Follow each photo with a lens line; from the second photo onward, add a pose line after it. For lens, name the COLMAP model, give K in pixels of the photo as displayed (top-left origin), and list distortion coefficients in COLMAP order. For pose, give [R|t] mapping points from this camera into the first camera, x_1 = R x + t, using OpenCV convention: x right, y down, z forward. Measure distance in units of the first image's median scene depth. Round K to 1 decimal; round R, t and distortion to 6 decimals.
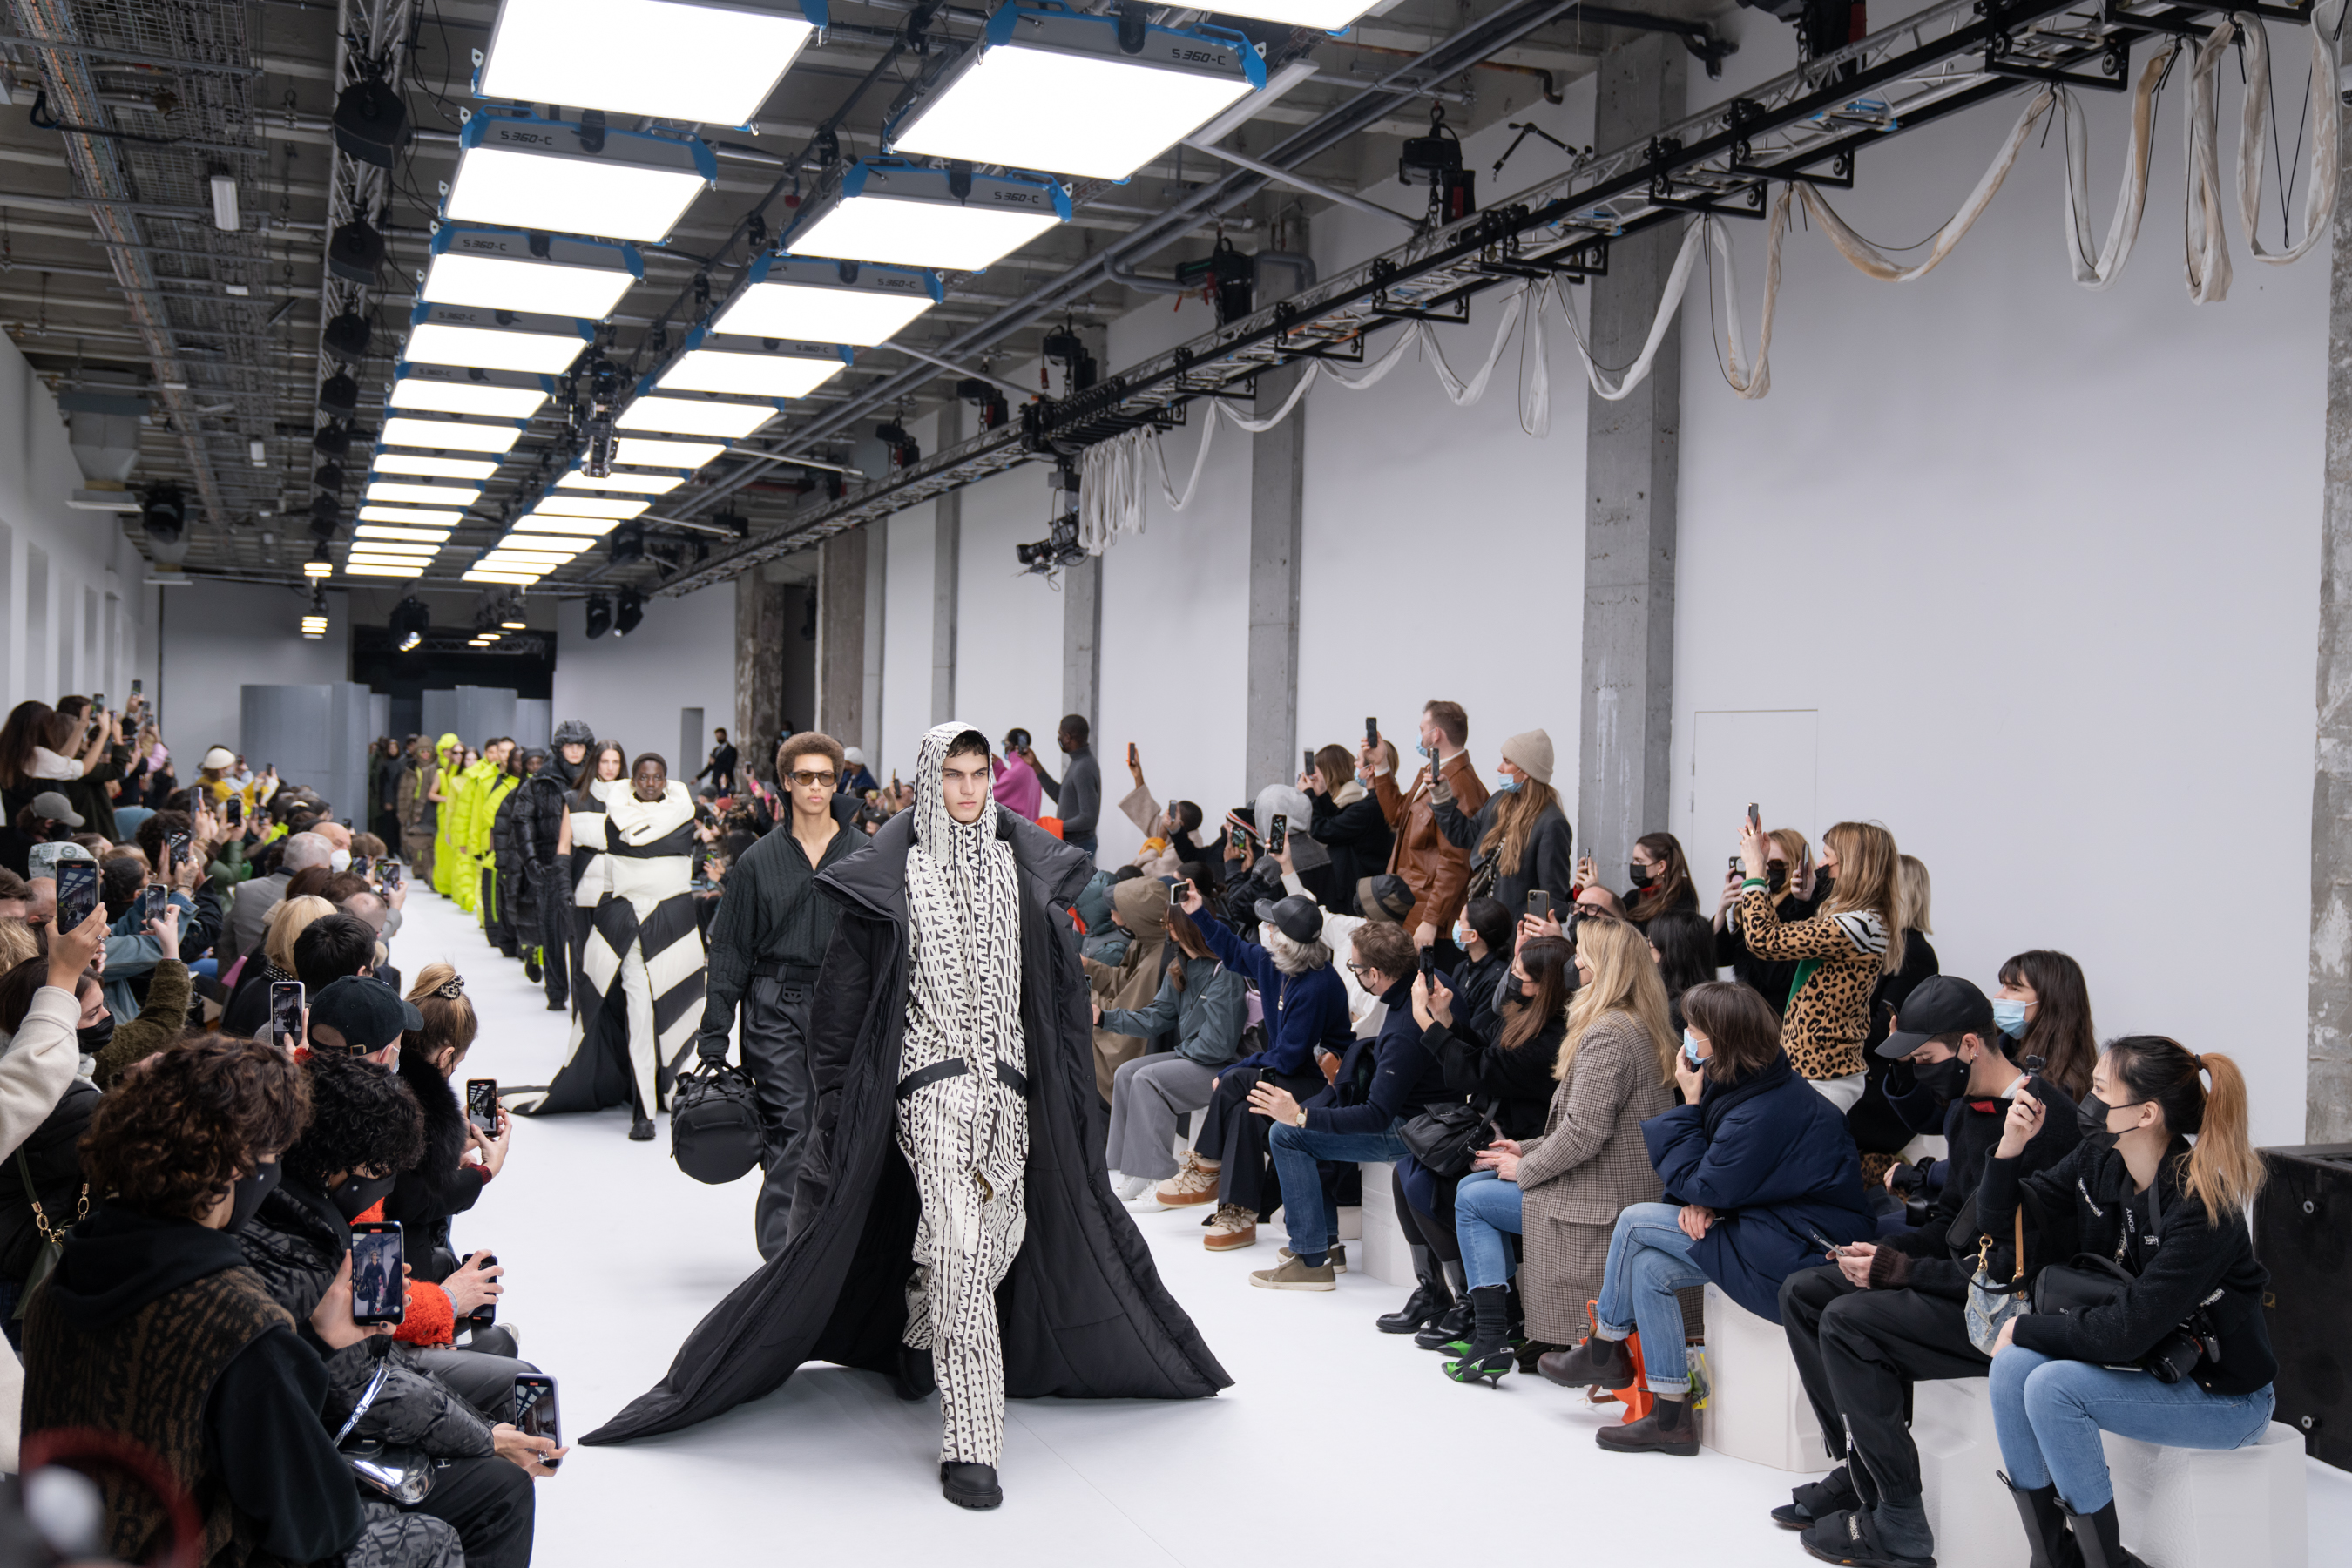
lens RADIAL K [[2251.3, 0, 1143.9], [0, 2251.3, 804.3], [0, 0, 1]] dist [0.015430, 0.000000]
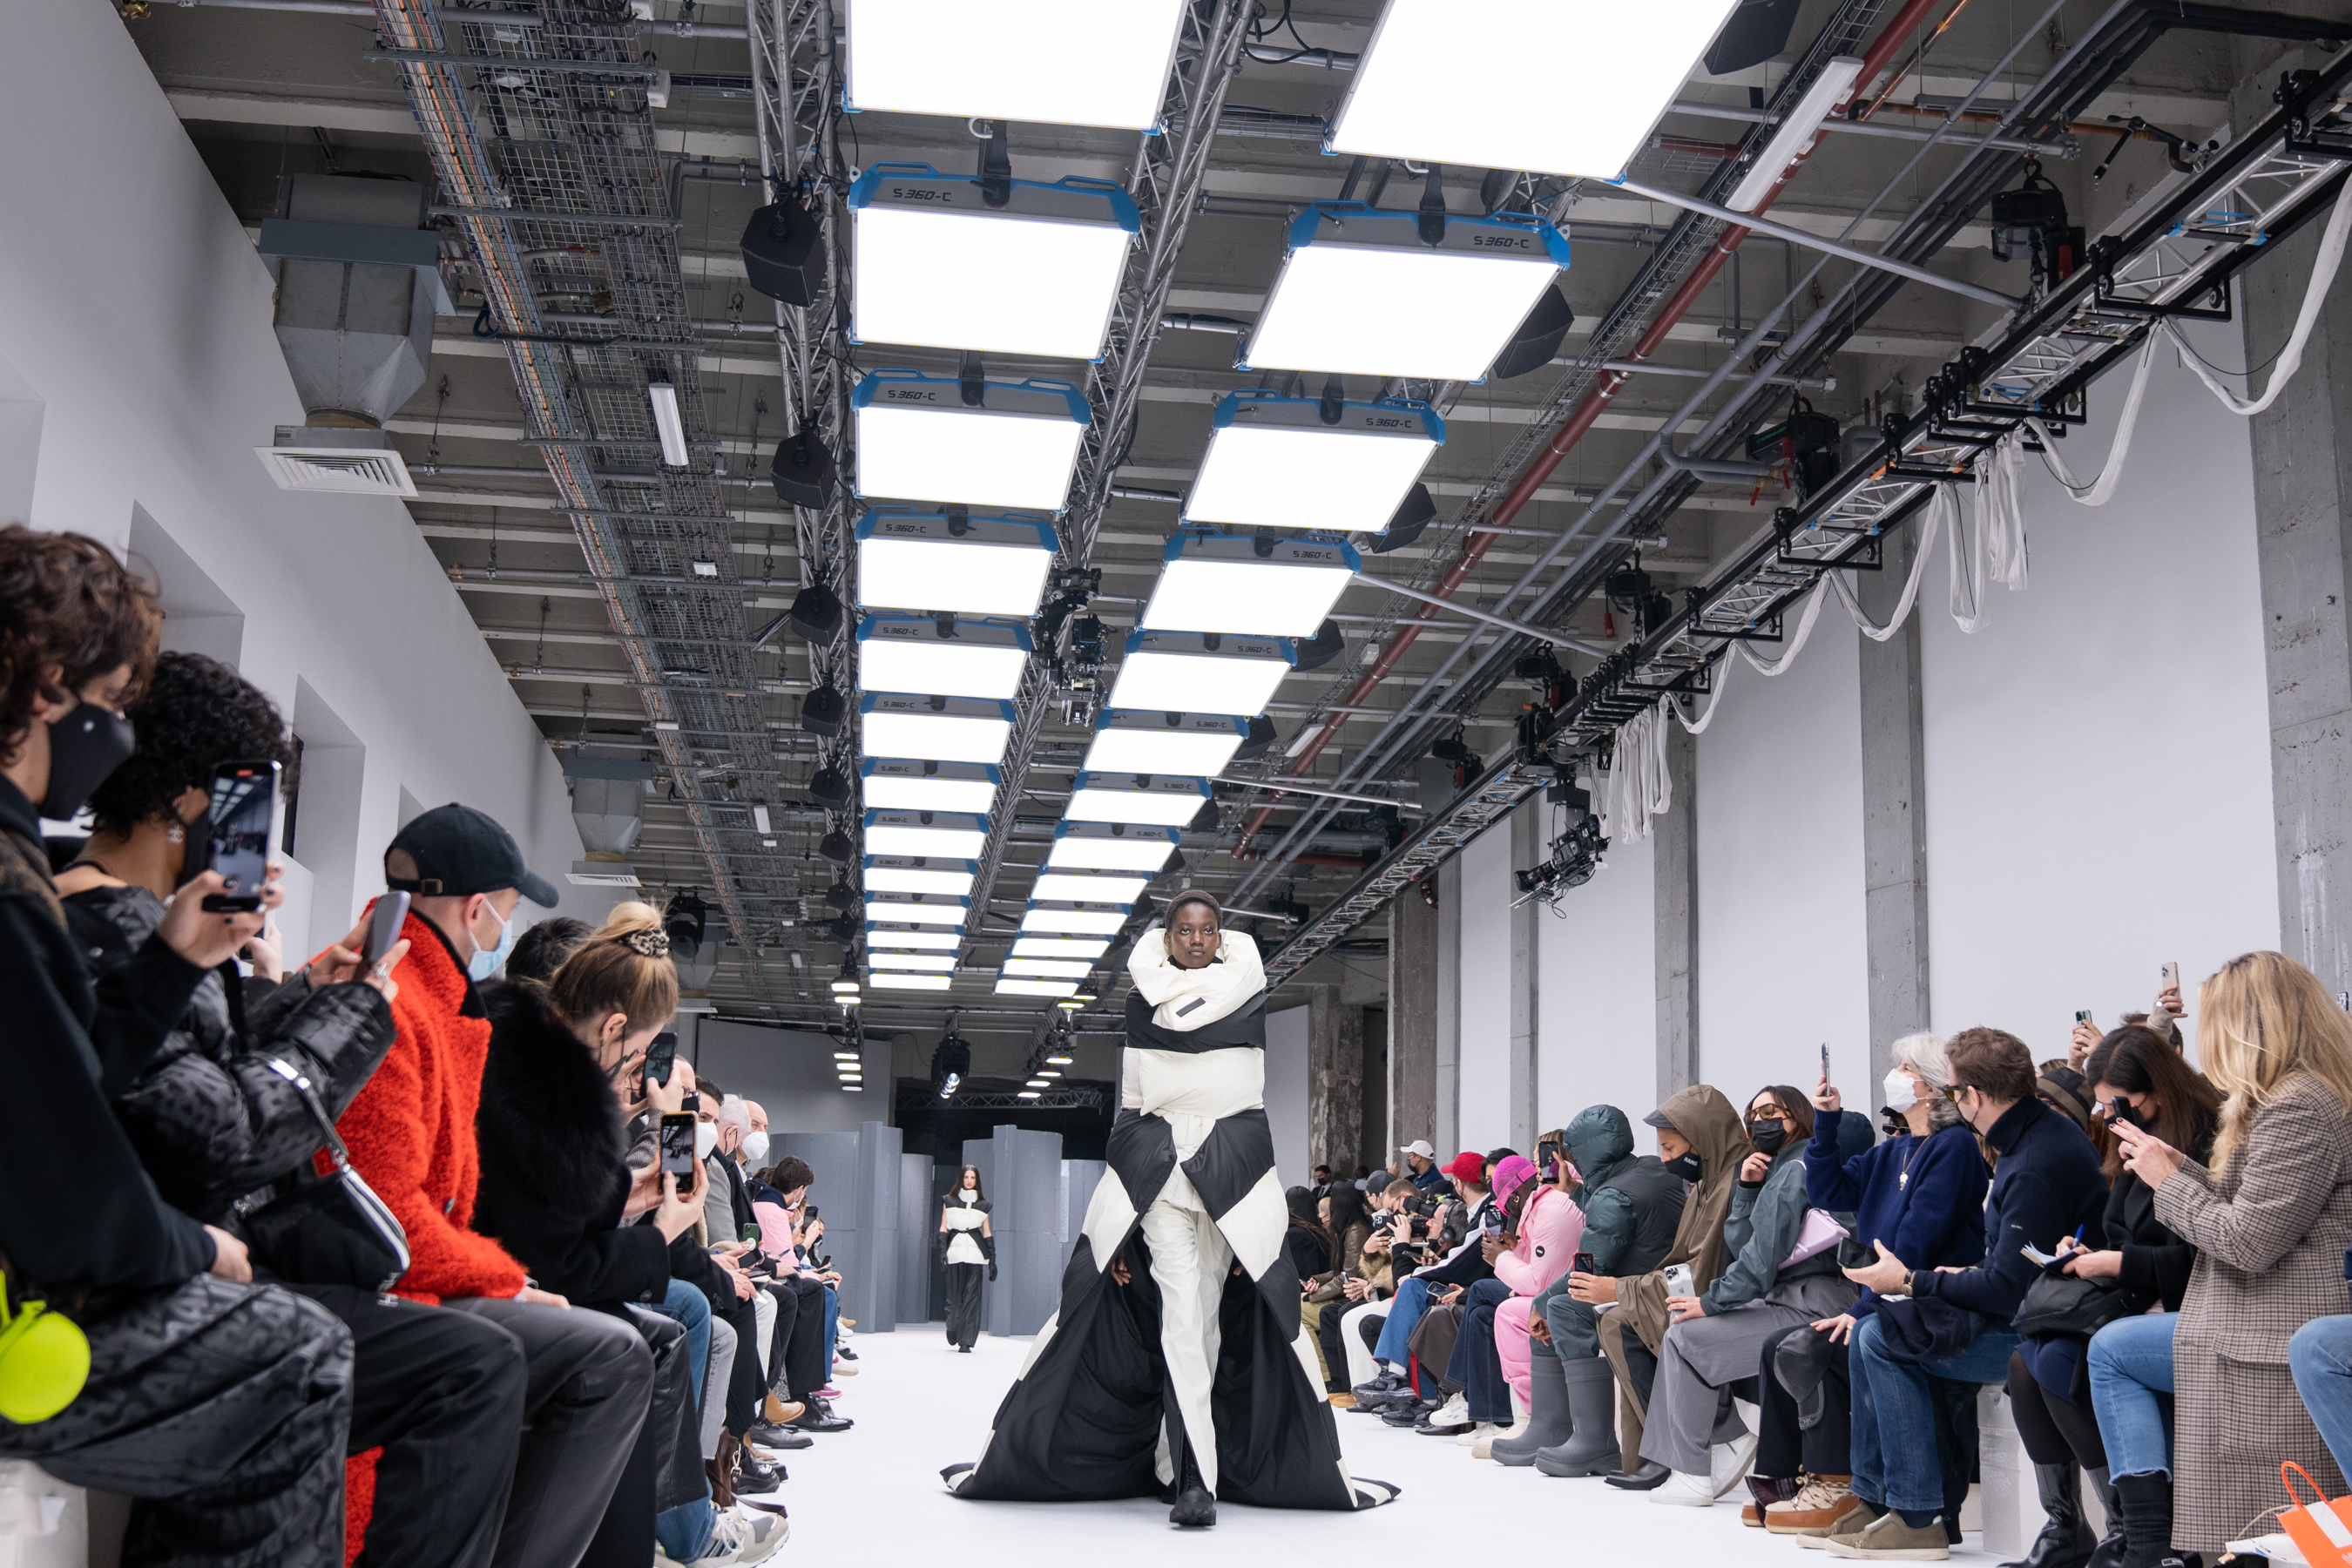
lens RADIAL K [[2624.8, 0, 1266.5], [0, 2624.8, 735.5], [0, 0, 1]] dist [-0.111667, 0.000000]
pose [[0.979771, -0.041302, -0.195814, 0.033442], [-0.000918, 0.977533, -0.210781, 0.094550], [0.200120, 0.206697, 0.957720, 0.092035]]
